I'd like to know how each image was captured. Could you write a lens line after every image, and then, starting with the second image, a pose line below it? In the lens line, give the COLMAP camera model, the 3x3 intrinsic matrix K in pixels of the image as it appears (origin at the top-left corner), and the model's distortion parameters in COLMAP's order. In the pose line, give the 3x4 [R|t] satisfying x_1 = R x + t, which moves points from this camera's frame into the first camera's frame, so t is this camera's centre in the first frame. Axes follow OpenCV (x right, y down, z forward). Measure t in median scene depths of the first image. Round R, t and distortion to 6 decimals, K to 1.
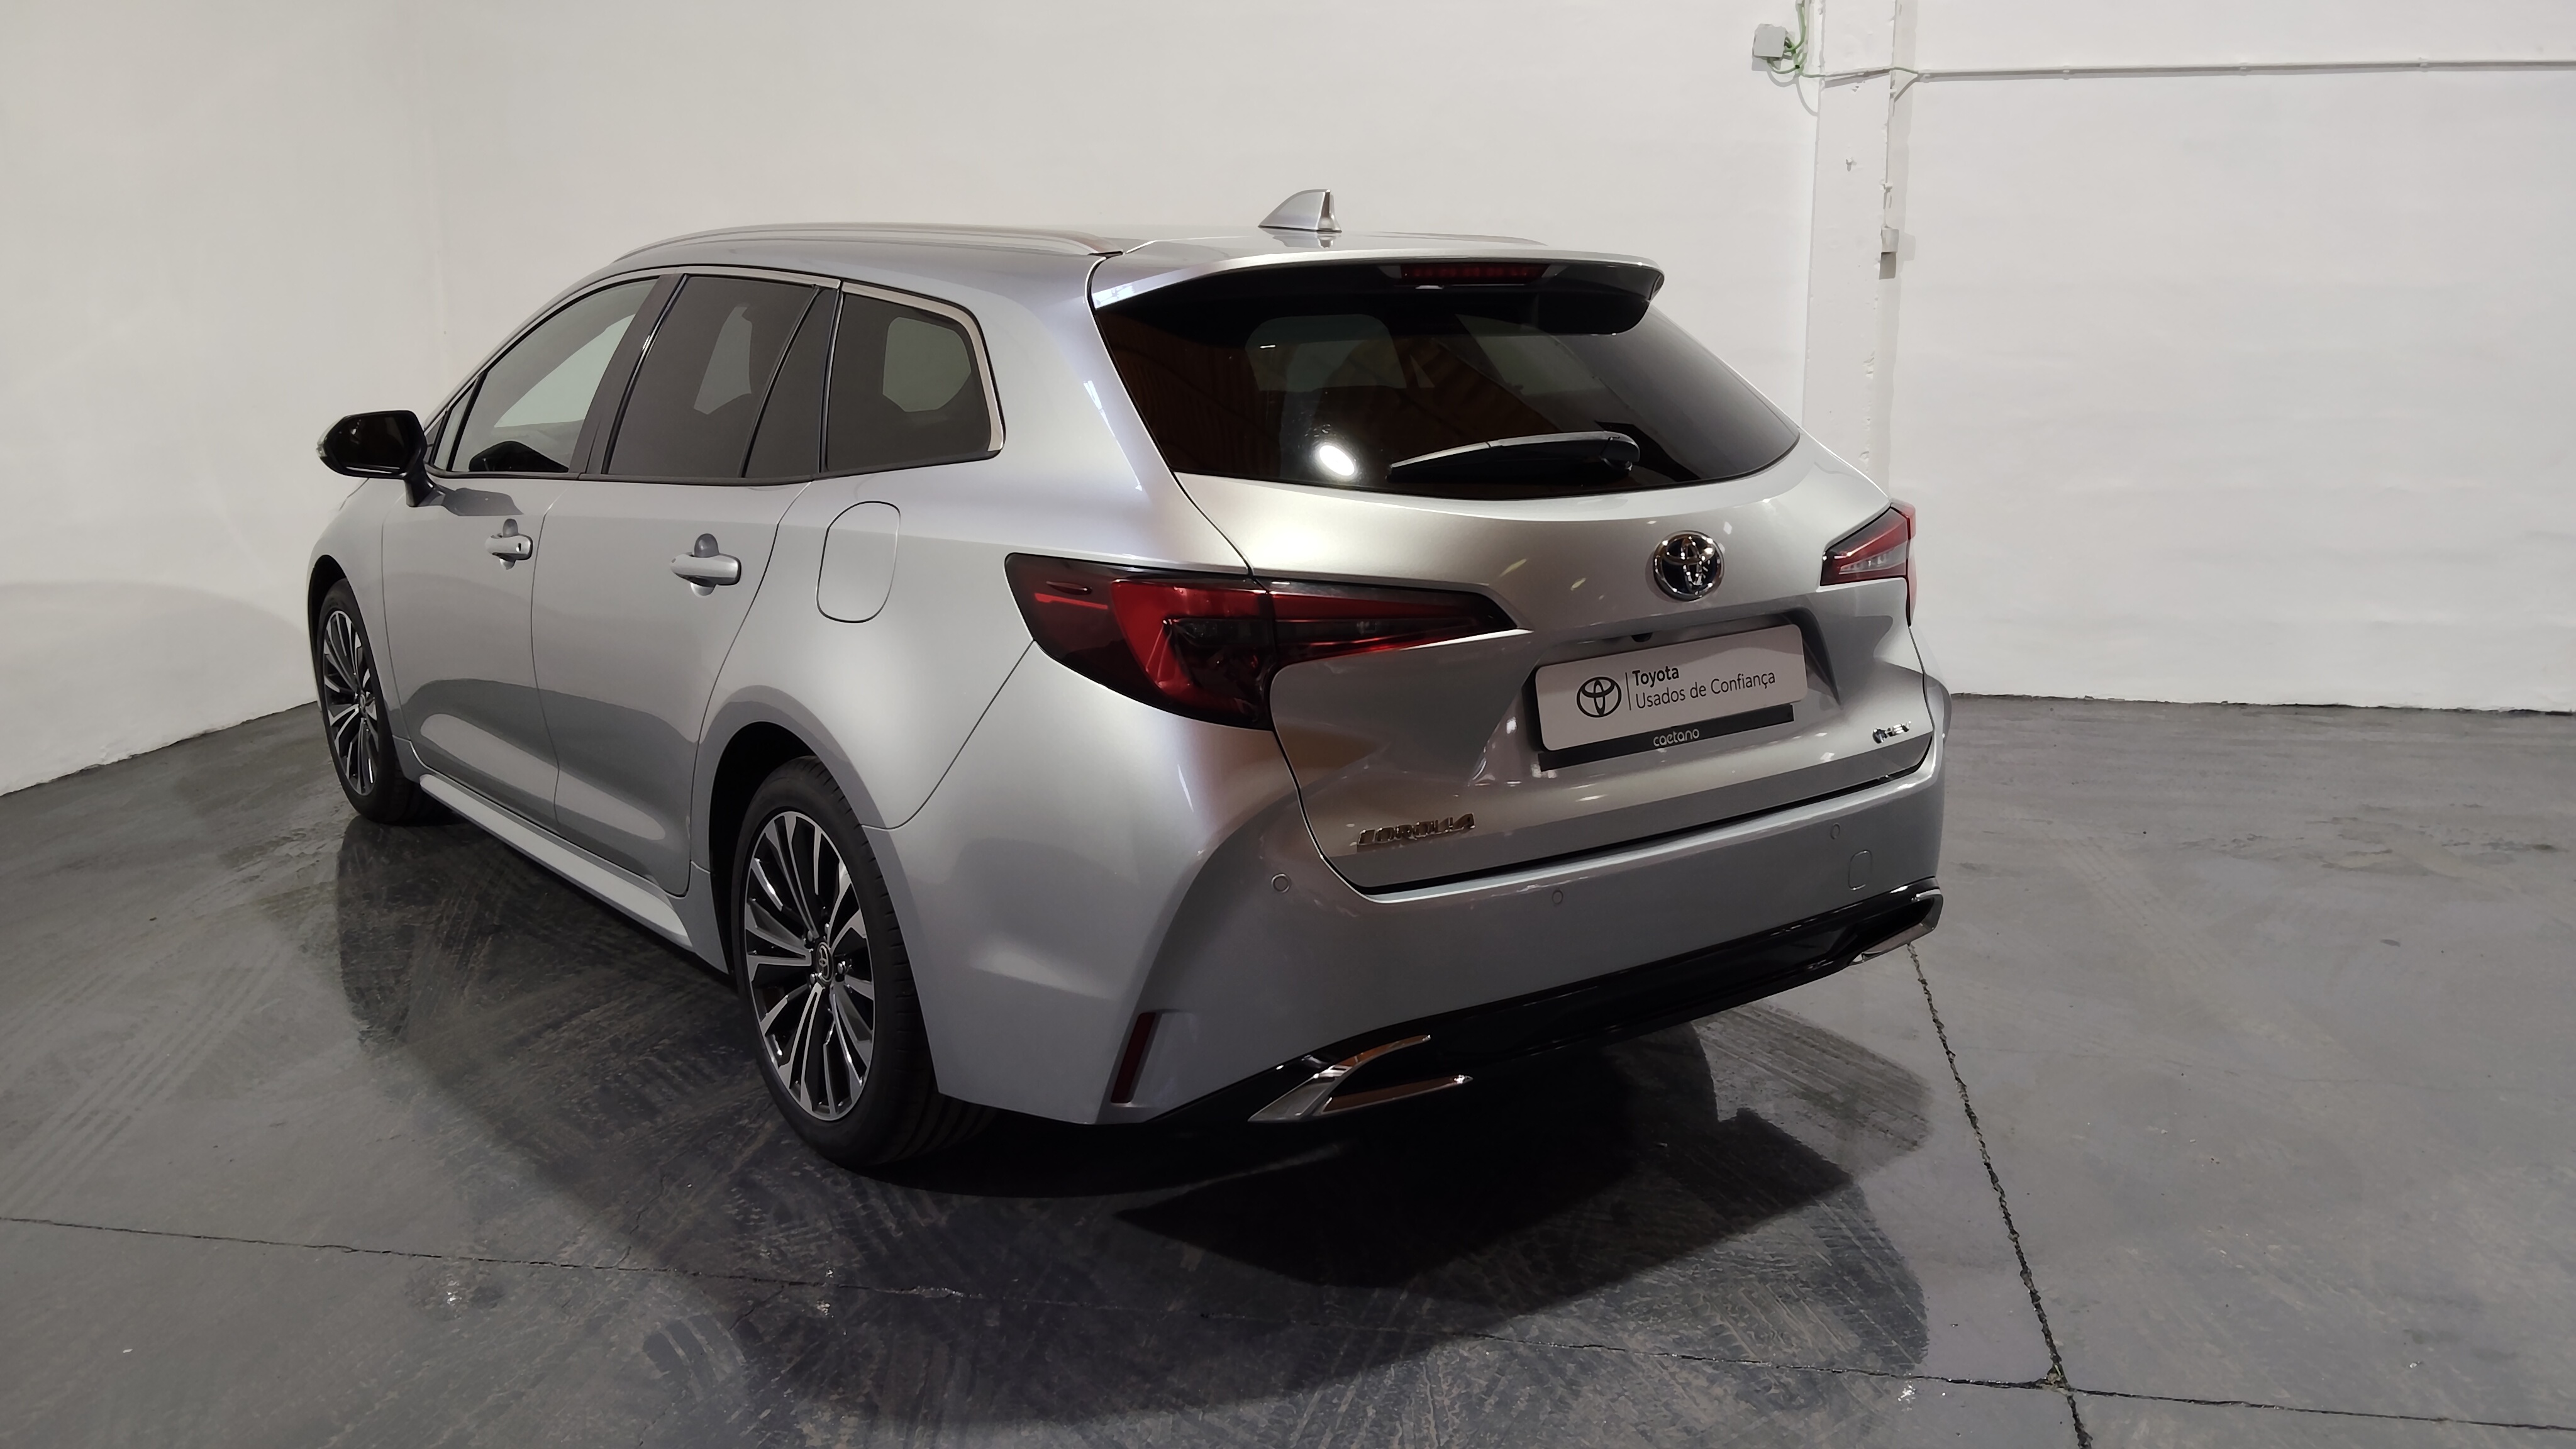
lens RADIAL K [[2071.2, 0, 1288.0], [0, 2071.2, 724.5], [0, 0, 1]] dist [0.100787, -0.174136]
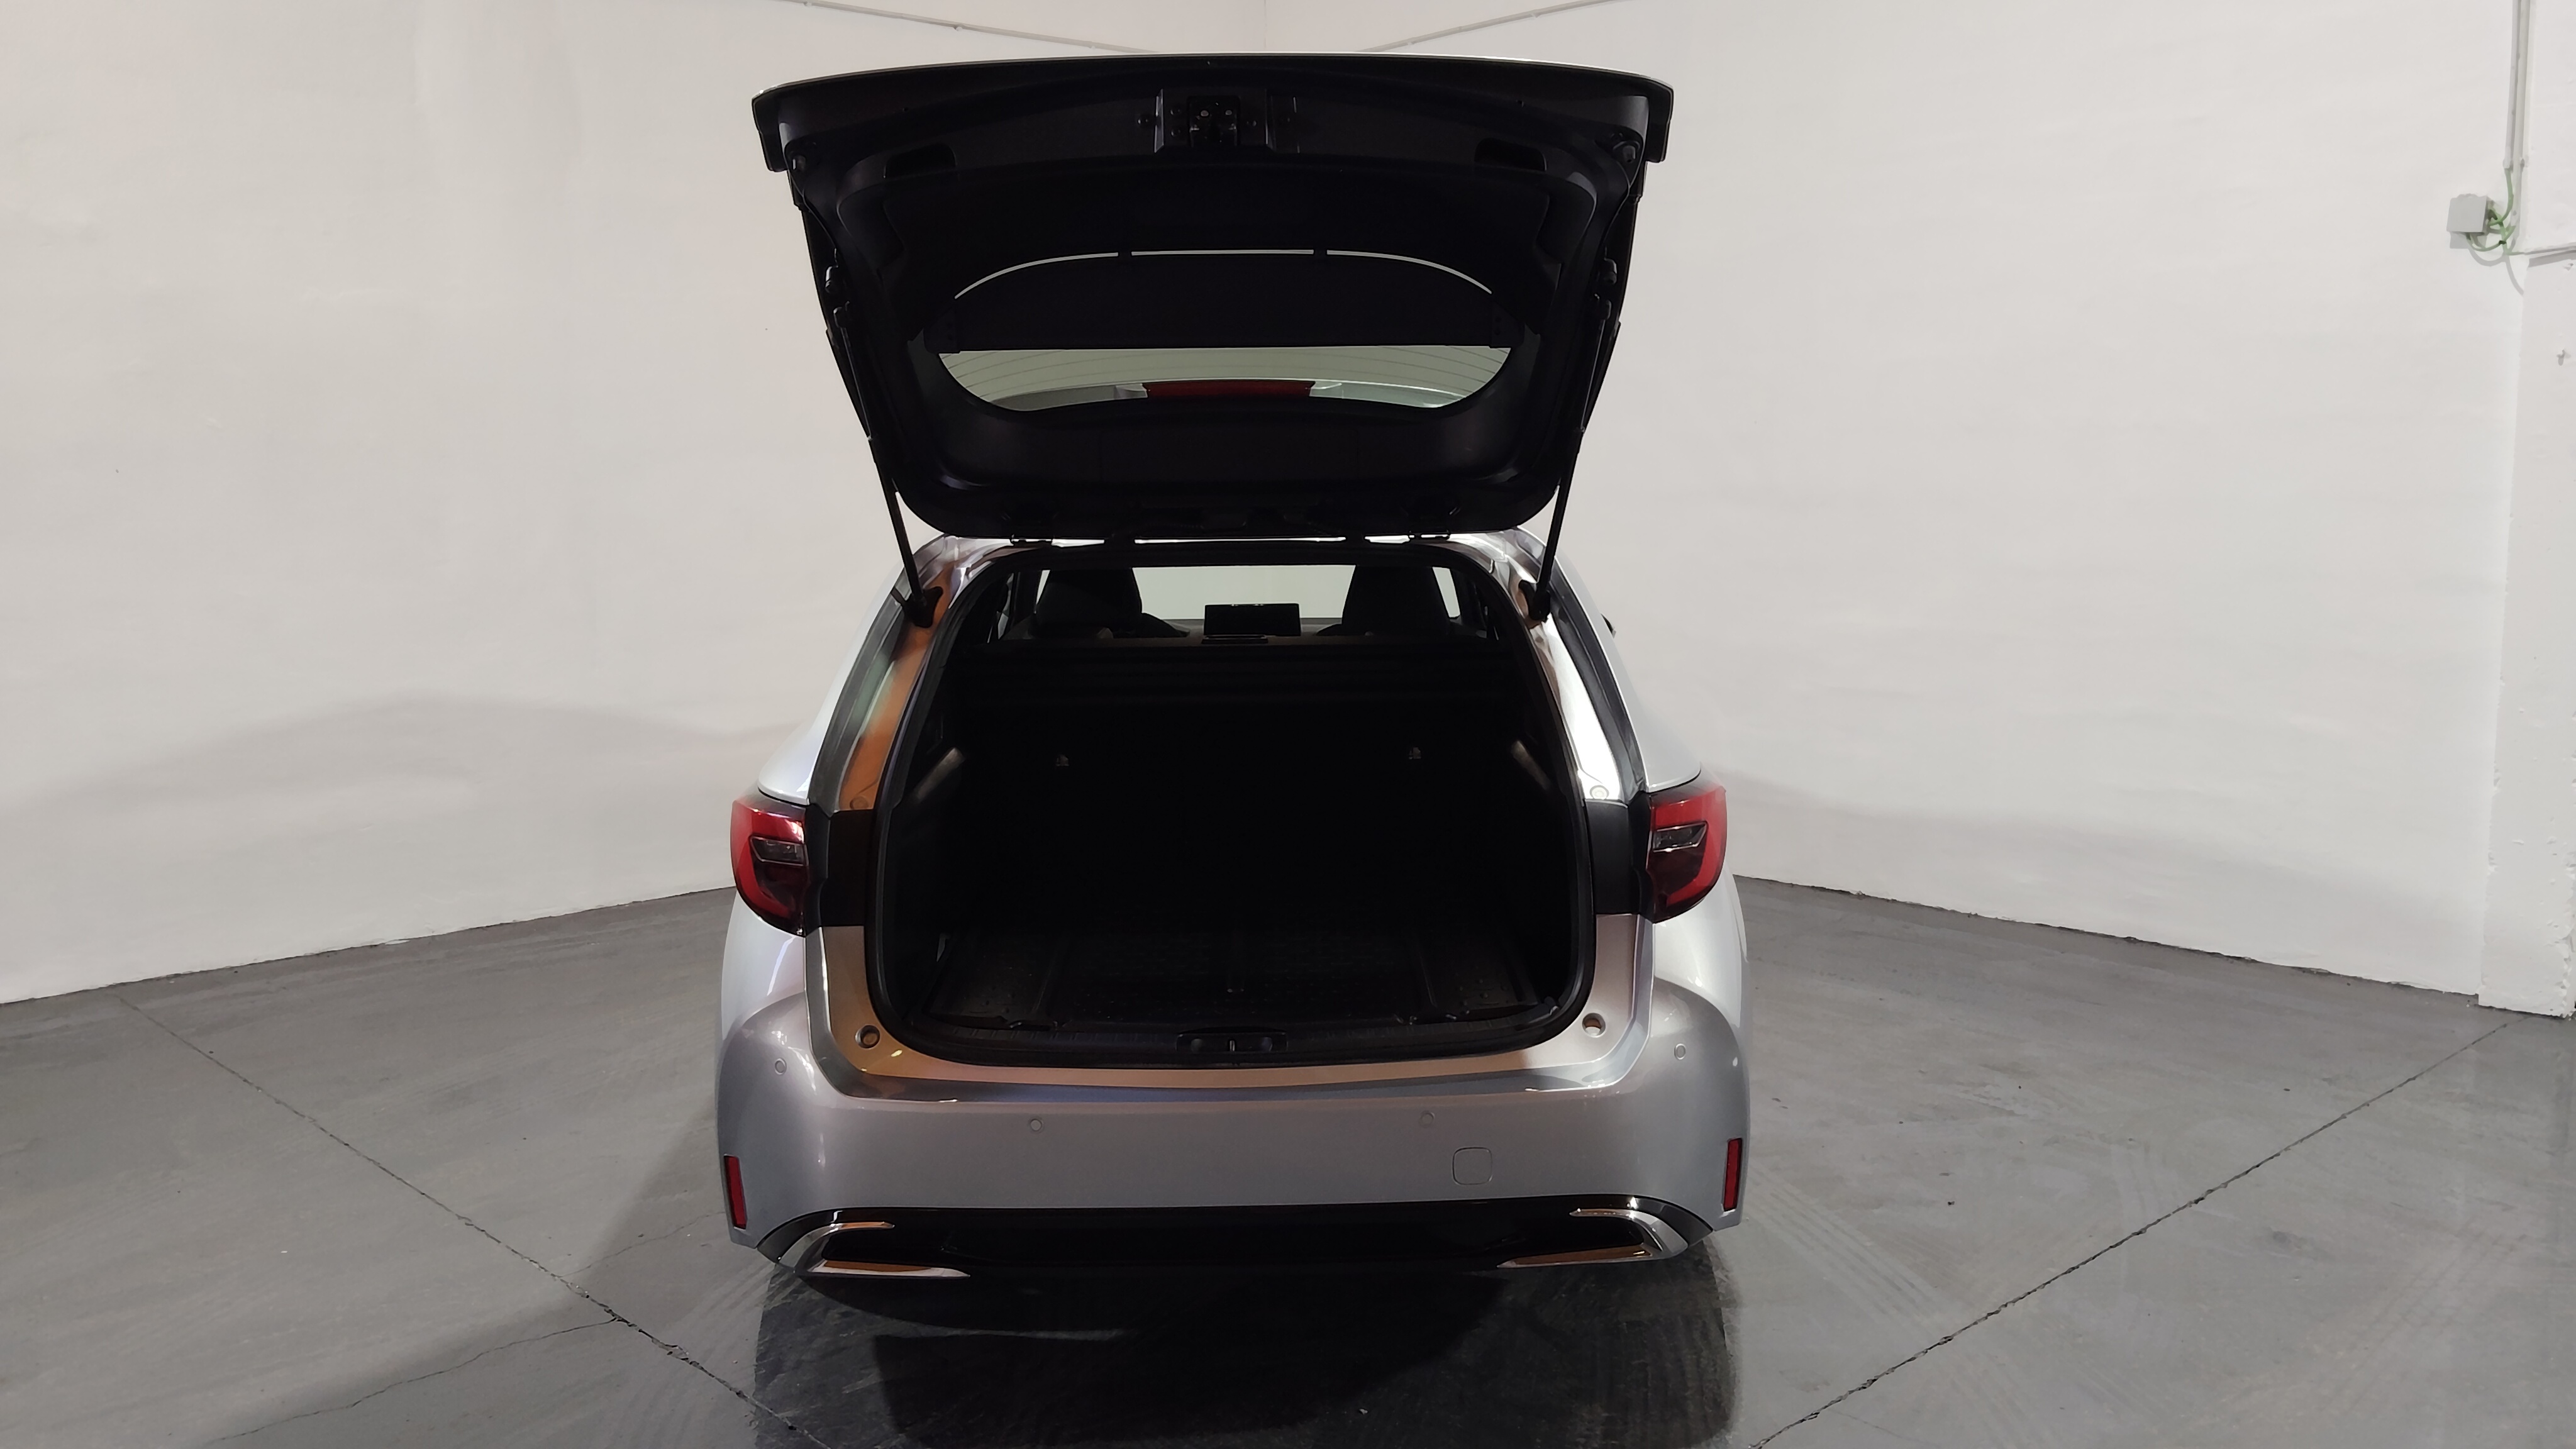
lens RADIAL K [[2071.2, 0, 1288.0], [0, 2071.2, 724.5], [0, 0, 1]] dist [0.100787, -0.174136]
pose [[0.807321, 0.074170, -0.585433, 0.814709], [-0.114743, 0.992865, -0.032443, -0.099670], [0.578850, 0.093366, 0.810071, 0.161365]]
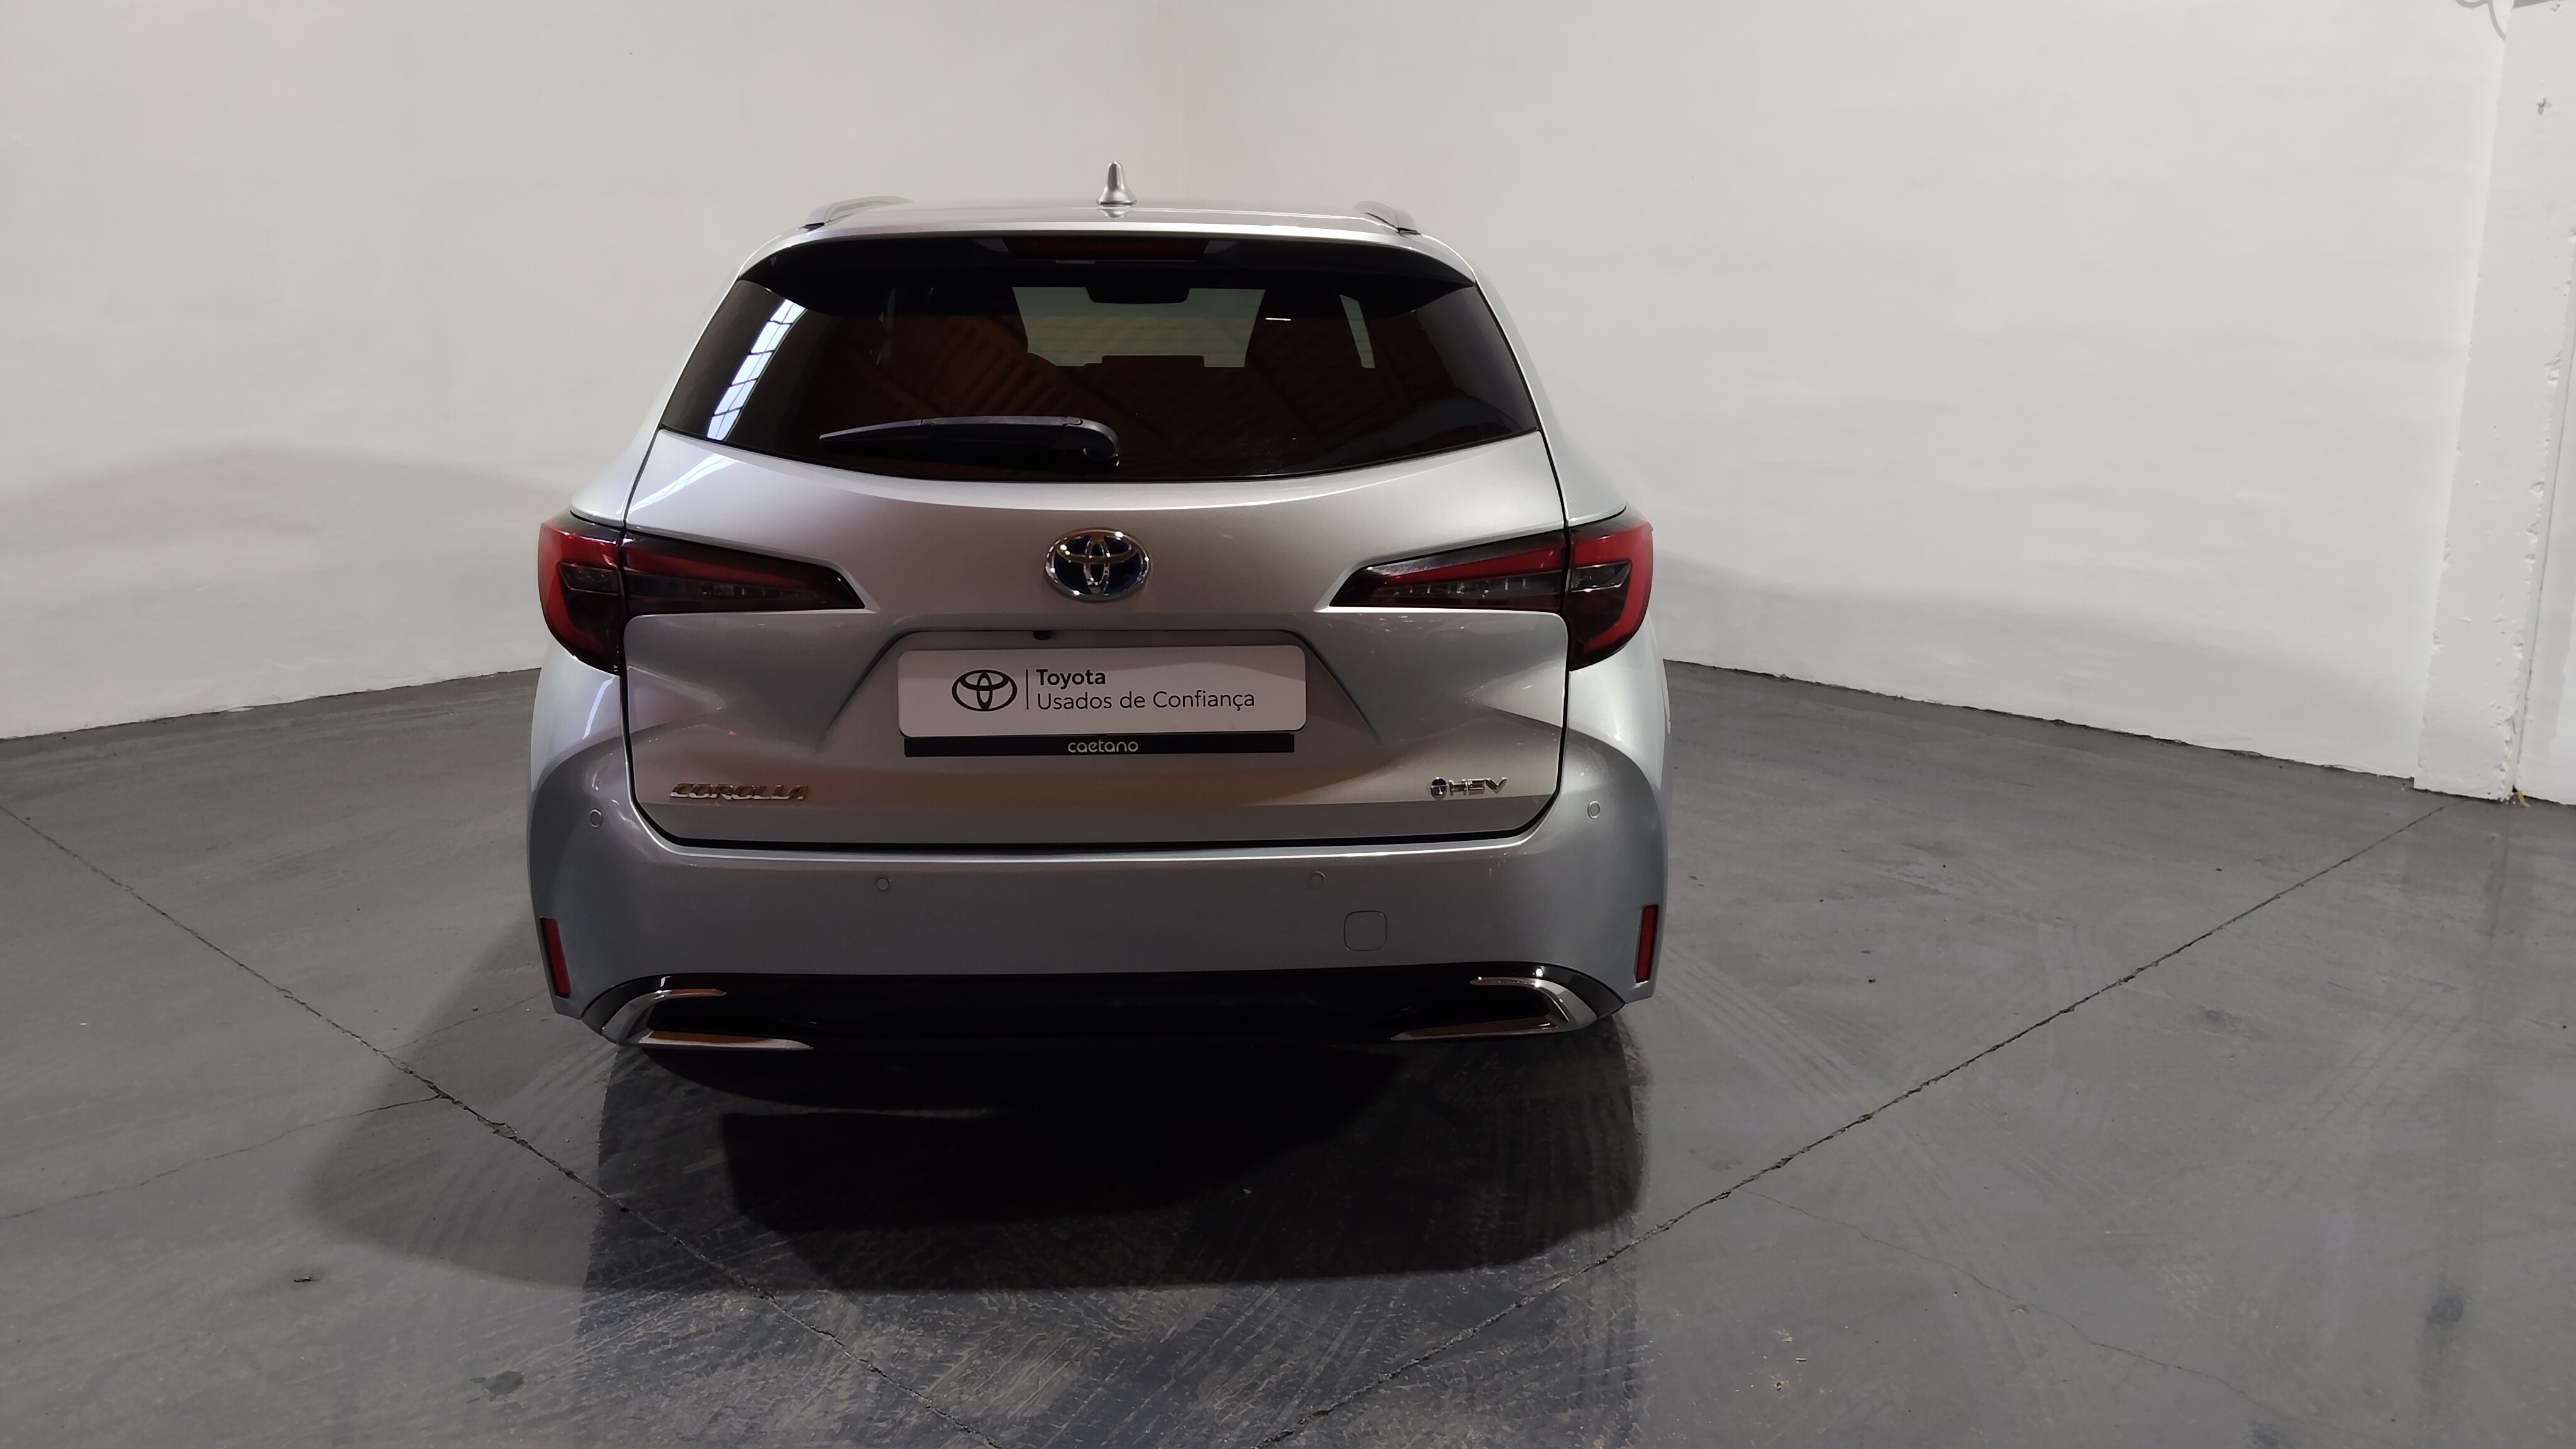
lens RADIAL K [[2071.2, 0, 1288.0], [0, 2071.2, 724.5], [0, 0, 1]] dist [0.100787, -0.174136]
pose [[0.826749, 0.135553, -0.545995, 0.772484], [-0.125347, 0.990525, 0.056113, -0.067410], [0.548428, 0.022047, 0.835907, 0.263279]]
